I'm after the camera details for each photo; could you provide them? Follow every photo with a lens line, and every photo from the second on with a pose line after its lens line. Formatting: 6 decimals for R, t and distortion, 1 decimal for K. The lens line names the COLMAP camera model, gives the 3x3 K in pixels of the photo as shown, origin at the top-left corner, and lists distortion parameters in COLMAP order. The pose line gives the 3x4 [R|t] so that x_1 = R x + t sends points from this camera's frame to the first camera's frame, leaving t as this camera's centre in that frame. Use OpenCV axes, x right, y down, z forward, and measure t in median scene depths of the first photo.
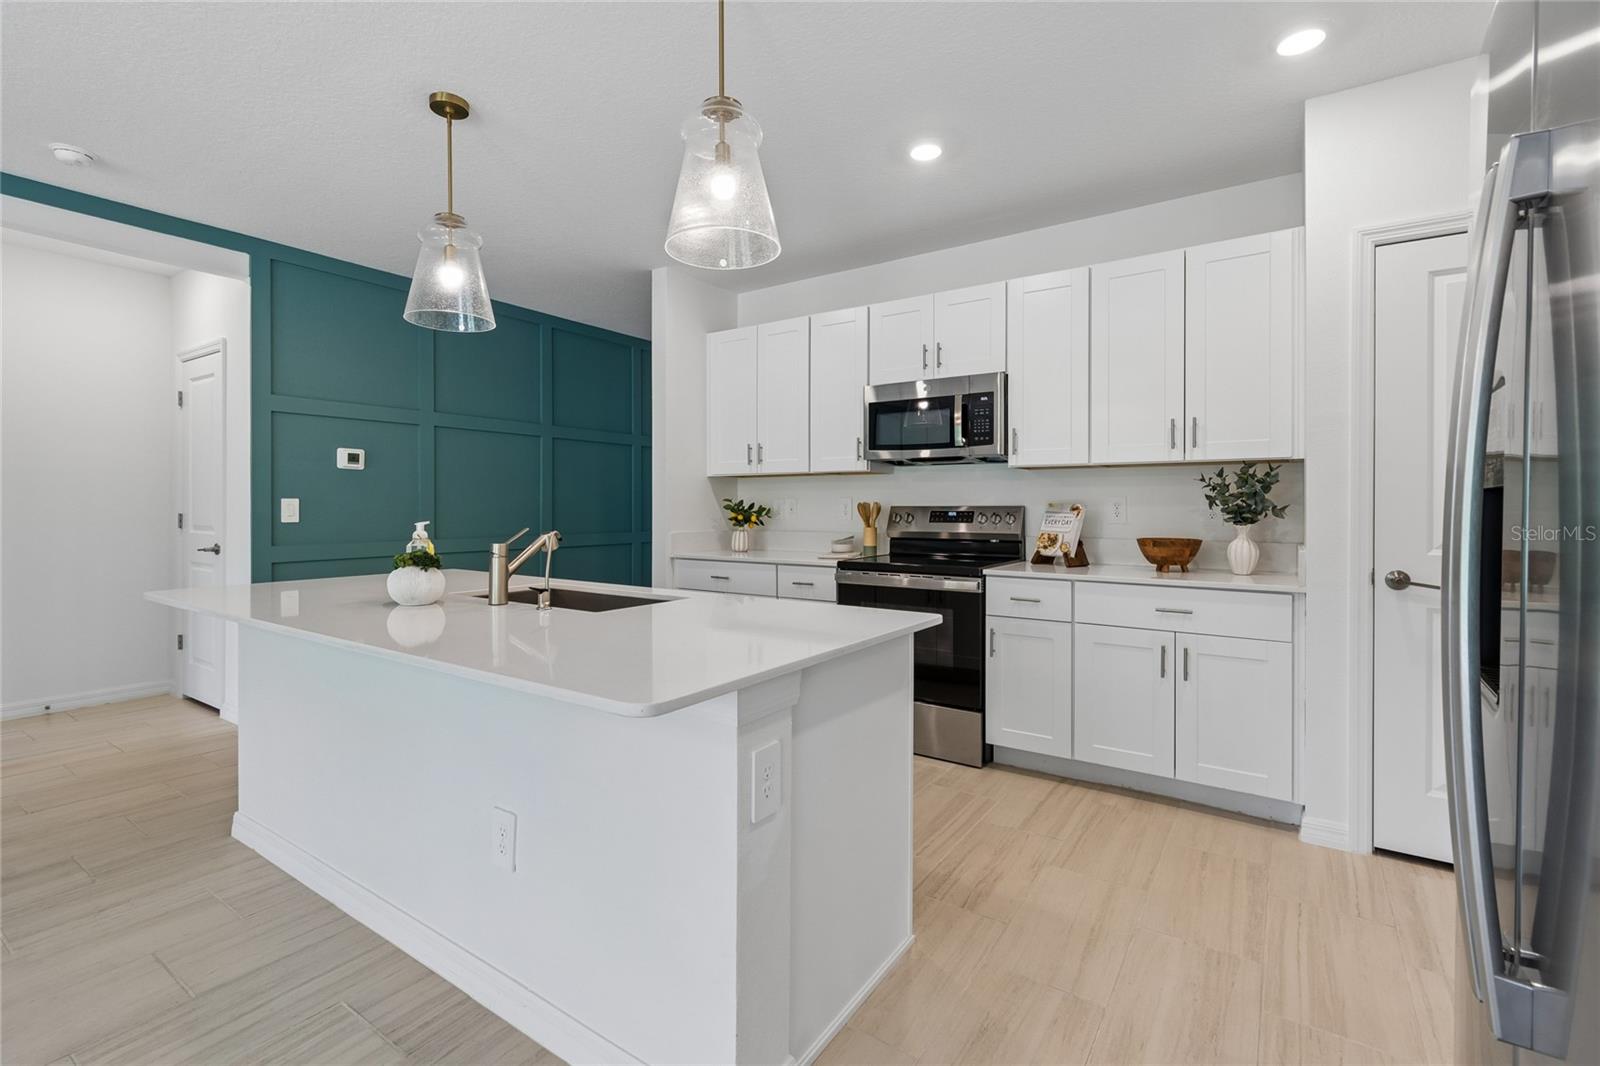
lens RADIAL K [[717.7, 0, 795.0], [0, 717.7, 509.9], [0, 0, 1]] dist [-0.005365, -0.000849]
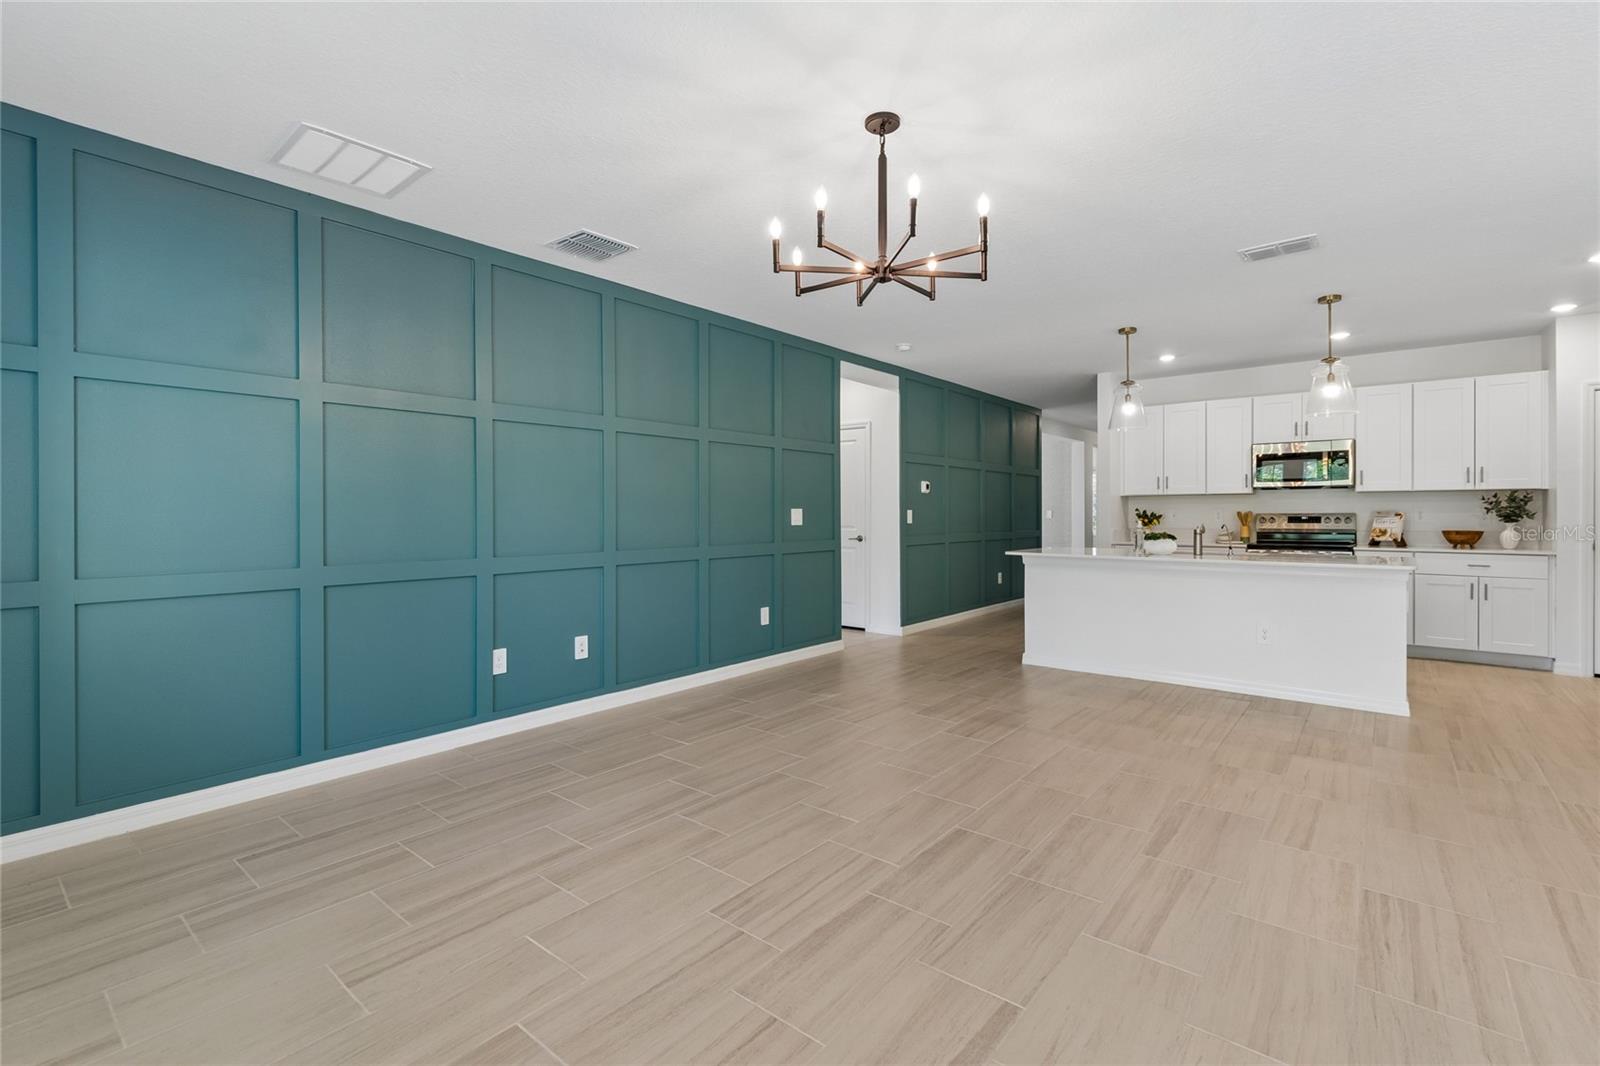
lens RADIAL K [[717.7, 0, 787.8], [0, 717.7, 519.0], [0, 0, 1]] dist [-0.005365, -0.000849]
pose [[0.994562, -0.001546, -0.104139, -0.931616], [0.001734, 0.999997, 0.001713, 0.003306], [0.104136, -0.001885, 0.994561, -0.930497]]
